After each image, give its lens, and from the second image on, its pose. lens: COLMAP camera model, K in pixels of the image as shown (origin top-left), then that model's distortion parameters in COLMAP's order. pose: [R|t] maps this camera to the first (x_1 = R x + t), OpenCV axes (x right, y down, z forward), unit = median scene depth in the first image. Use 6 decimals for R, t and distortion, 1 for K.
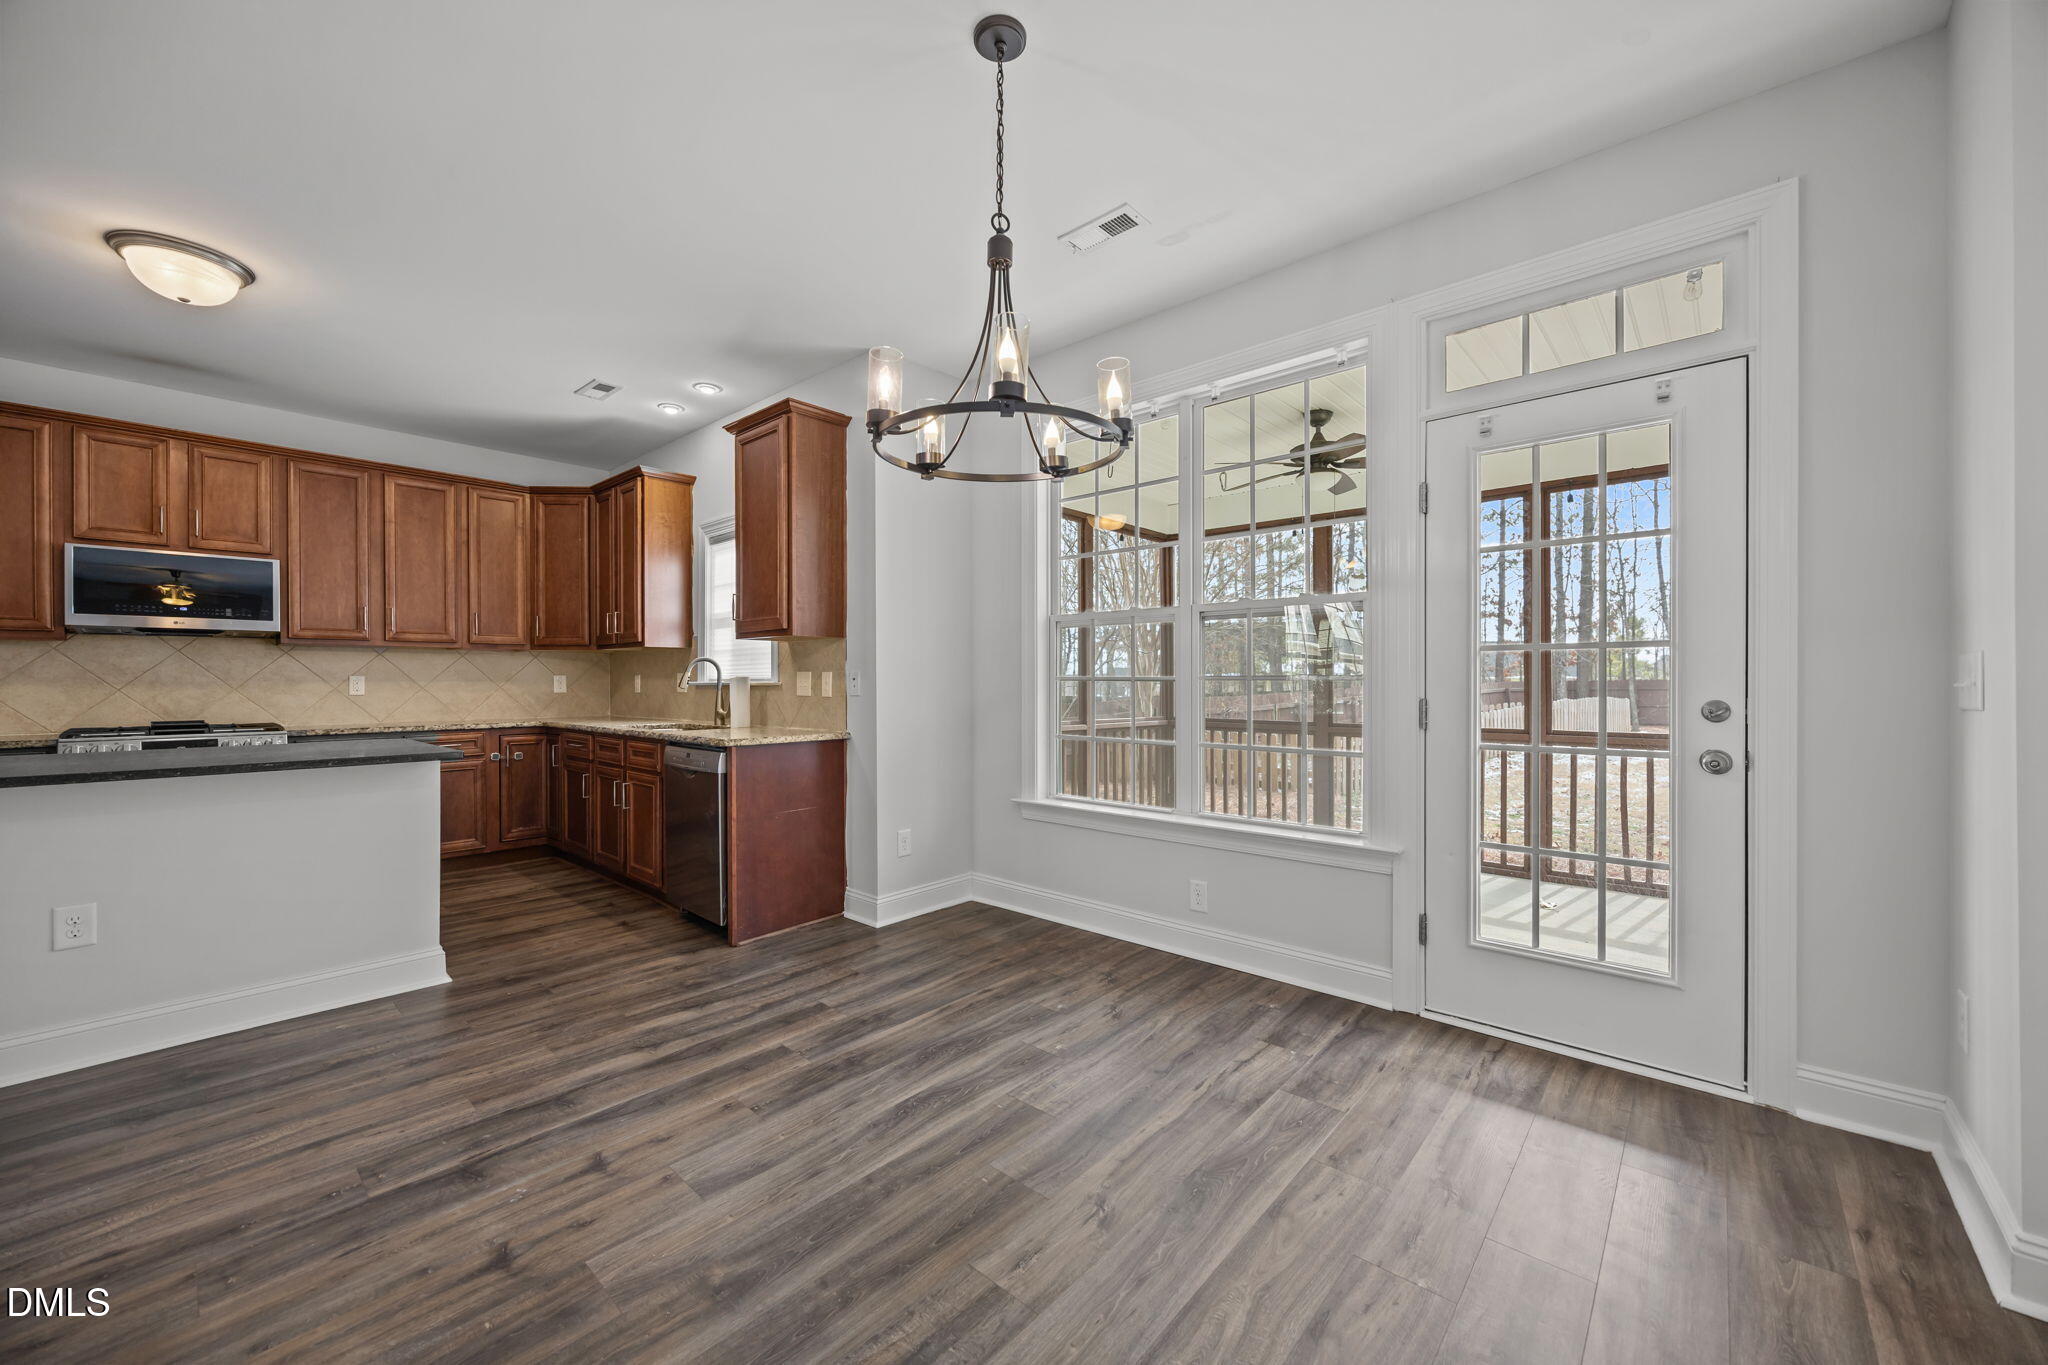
lens RADIAL K [[781.9, 0, 1039.1], [0, 781.9, 685.6], [0, 0, 1]] dist [-0.002330, 0.000059]
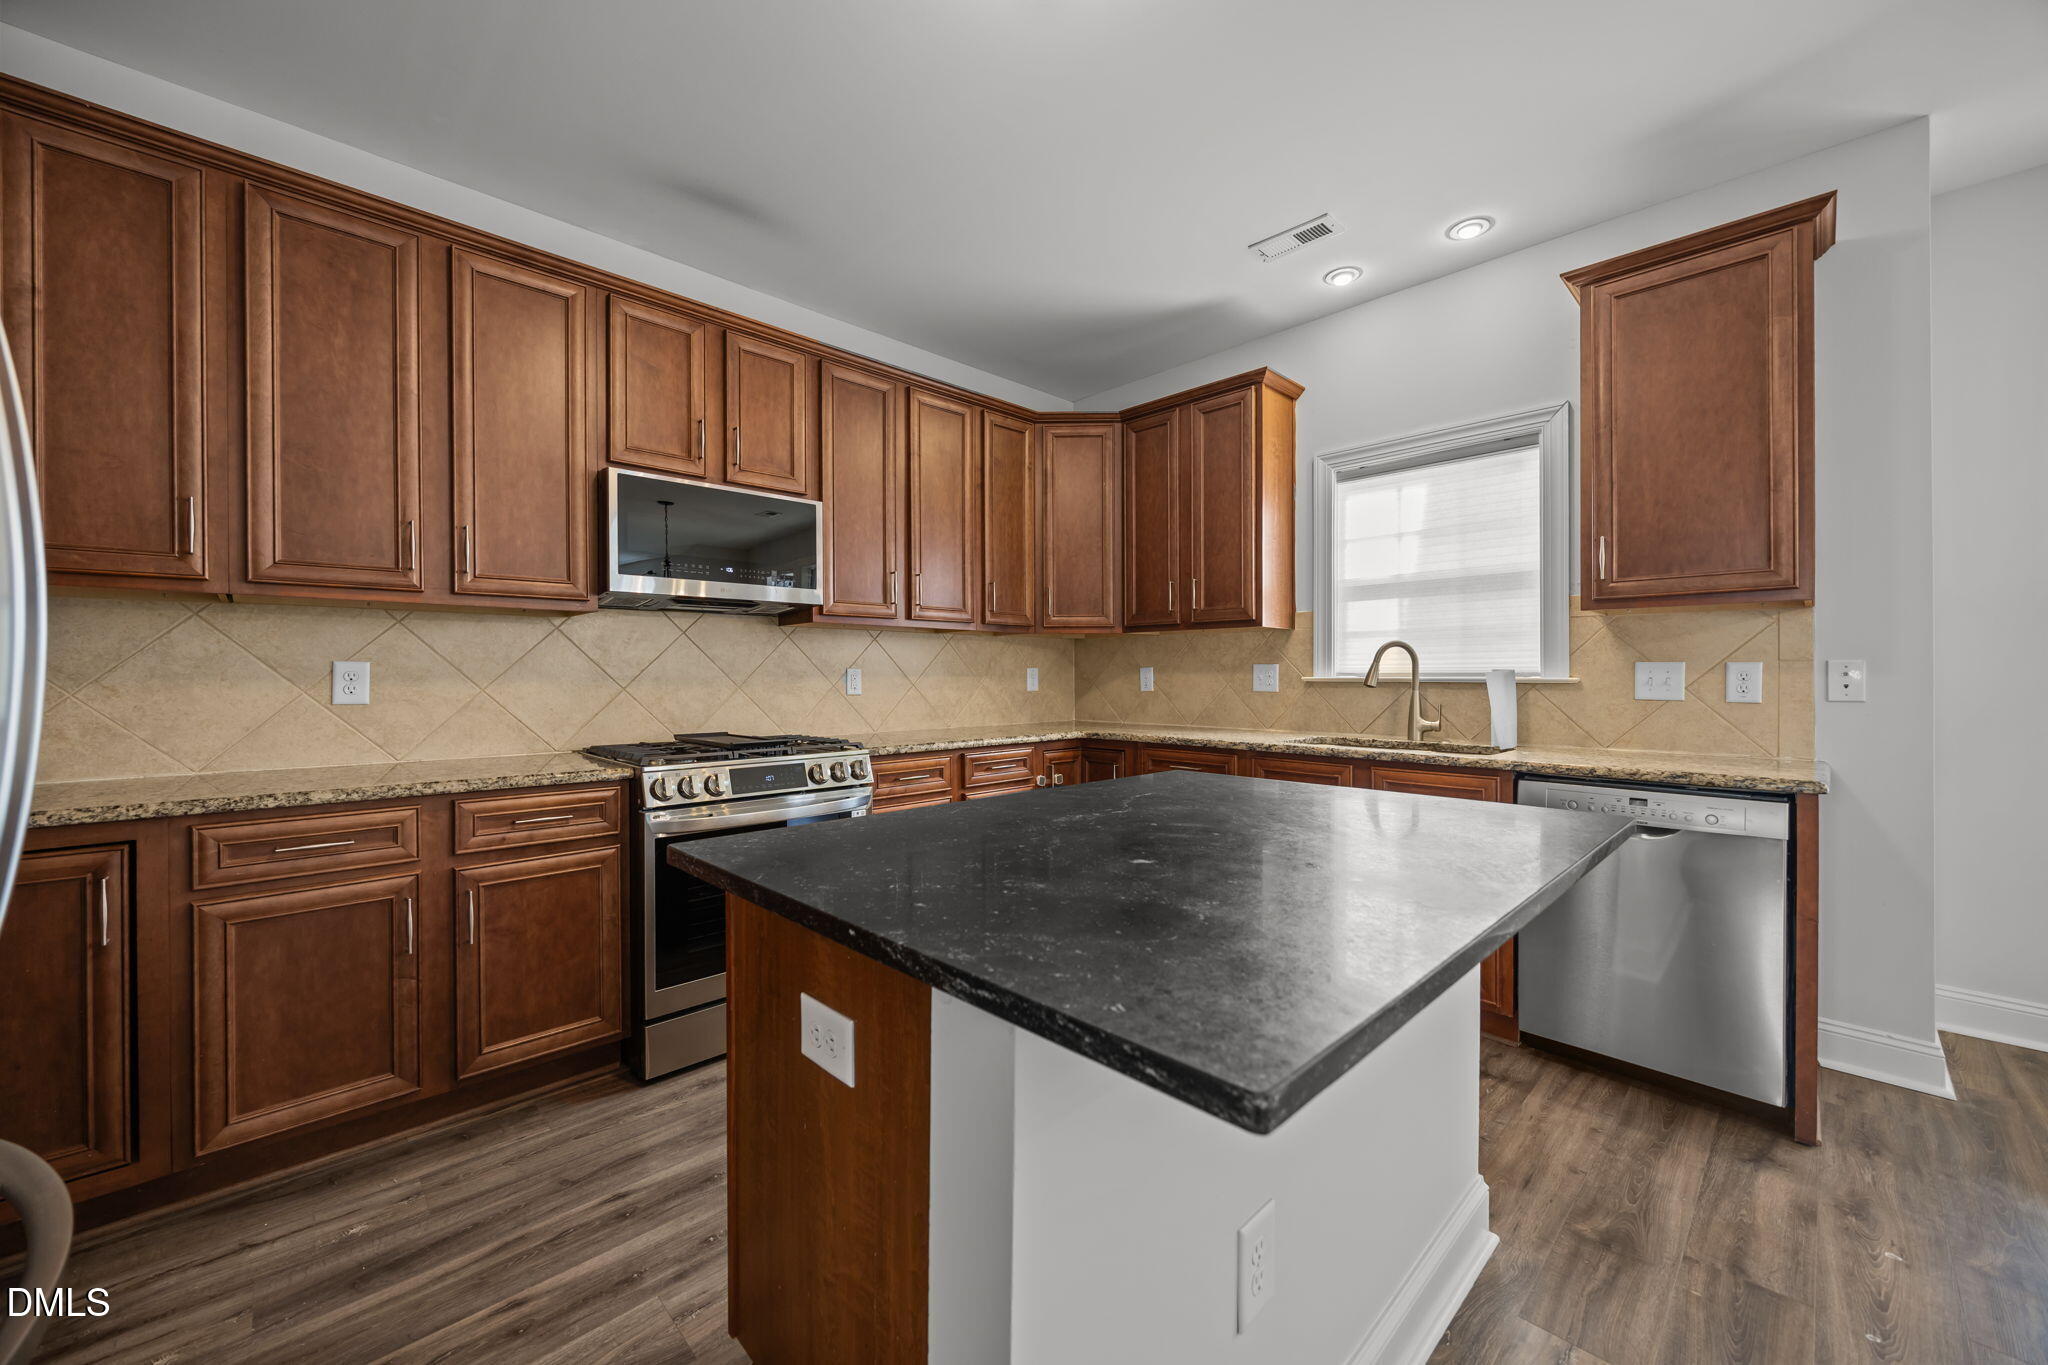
lens RADIAL K [[781.9, 0, 1029.9], [0, 781.9, 677.9], [0, 0, 1]] dist [-0.002330, 0.000059]
pose [[0.997195, 0.000553, -0.074845, -0.463791], [-0.000623, 0.999999, -0.000913, -0.002184], [0.074844, 0.000957, 0.997195, 0.200013]]
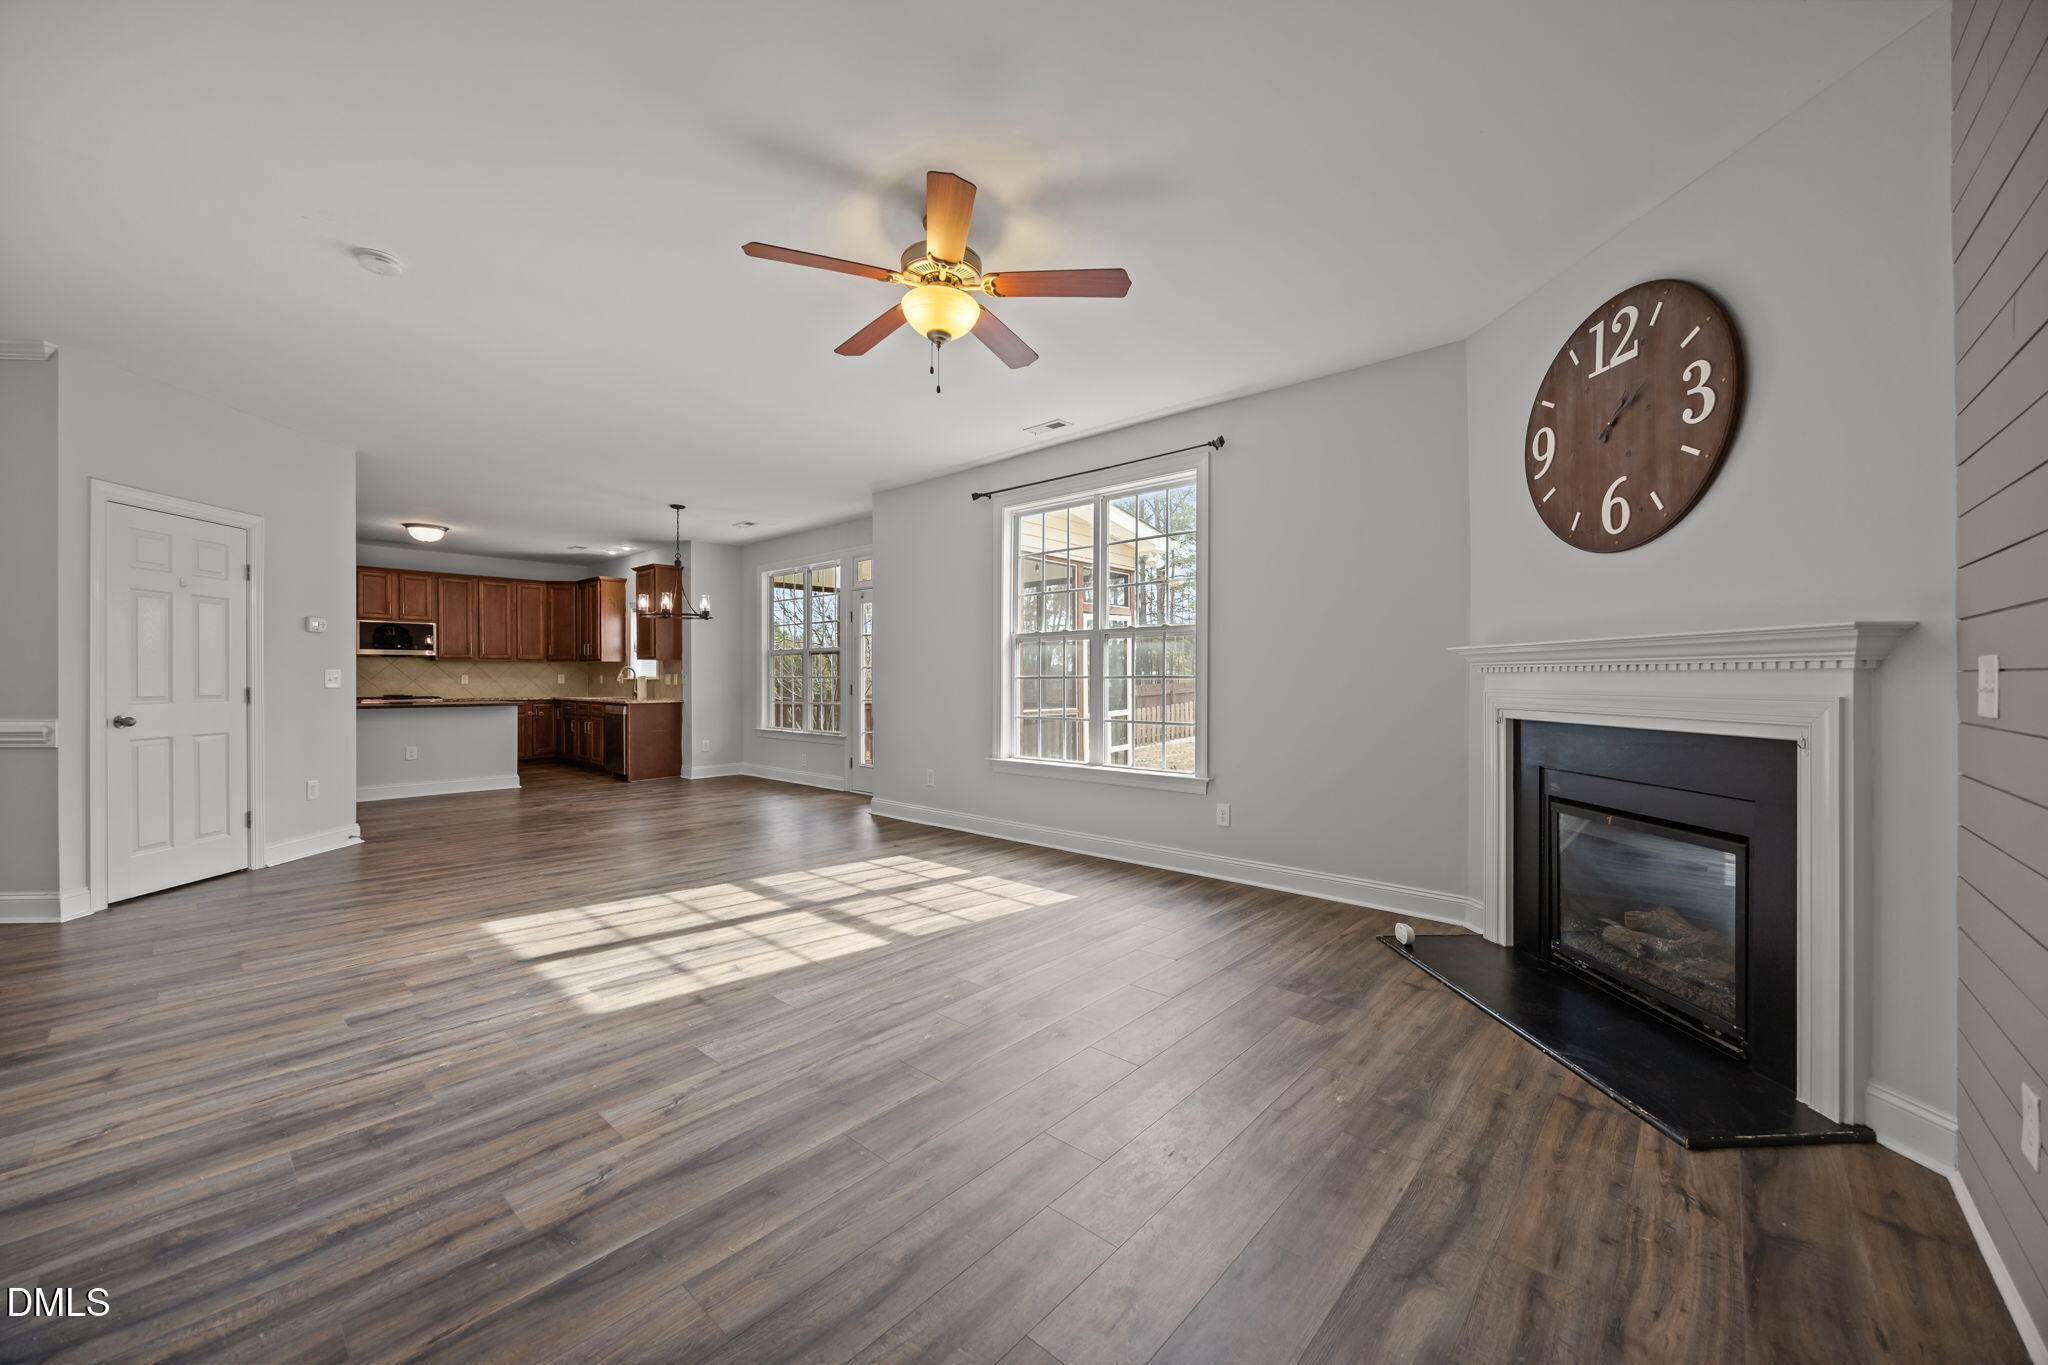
lens RADIAL K [[781.9, 0, 1036.6], [0, 781.9, 680.9], [0, 0, 1]] dist [-0.002330, 0.000059]
pose [[0.999992, 0.000842, -0.003986, 1.093908], [-0.000846, 0.999999, -0.001074, 0.006449], [0.003985, 0.001078, 0.999991, -1.780728]]
